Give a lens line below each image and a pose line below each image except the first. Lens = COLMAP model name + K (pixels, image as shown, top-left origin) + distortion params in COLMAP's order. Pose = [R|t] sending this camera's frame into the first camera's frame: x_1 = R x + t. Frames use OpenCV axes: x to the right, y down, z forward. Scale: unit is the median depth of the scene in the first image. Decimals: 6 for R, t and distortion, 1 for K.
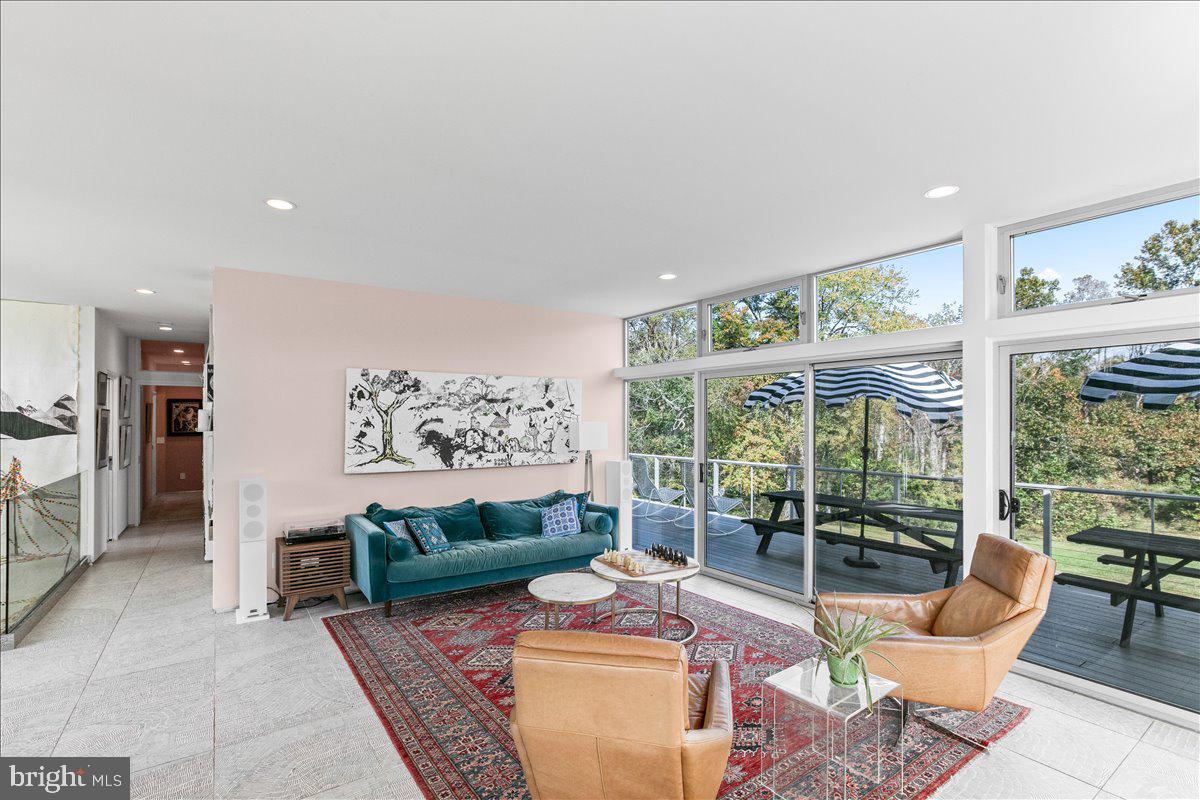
lens RADIAL K [[549.2, 0, 599.9], [0, 549.2, 410.7], [0, 0, 1]] dist [-0.016787, 0.003117]
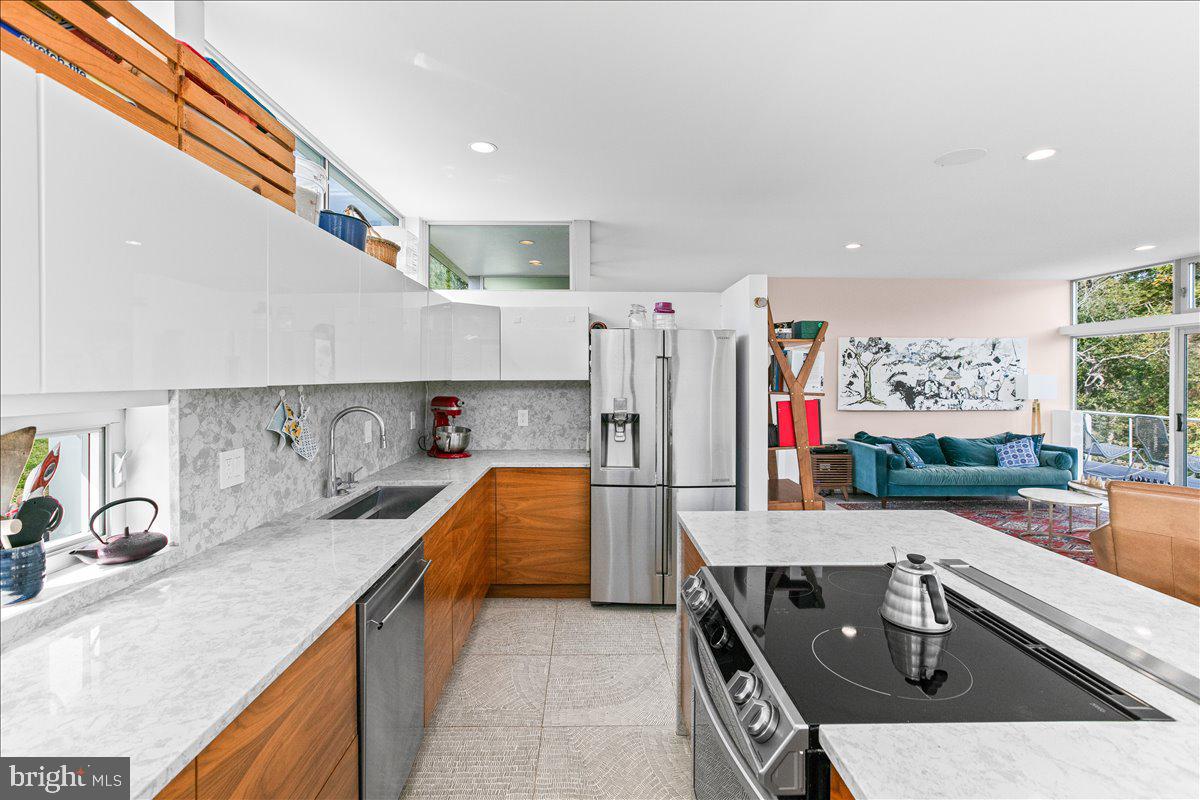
lens RADIAL K [[549.2, 0, 579.2], [0, 549.2, 375.1], [0, 0, 1]] dist [-0.016787, 0.003117]
pose [[0.835518, 0.000395, -0.549463, -0.217415], [0.008702, 0.999865, 0.013950, -0.003602], [0.549394, -0.016437, 0.835402, -0.531147]]
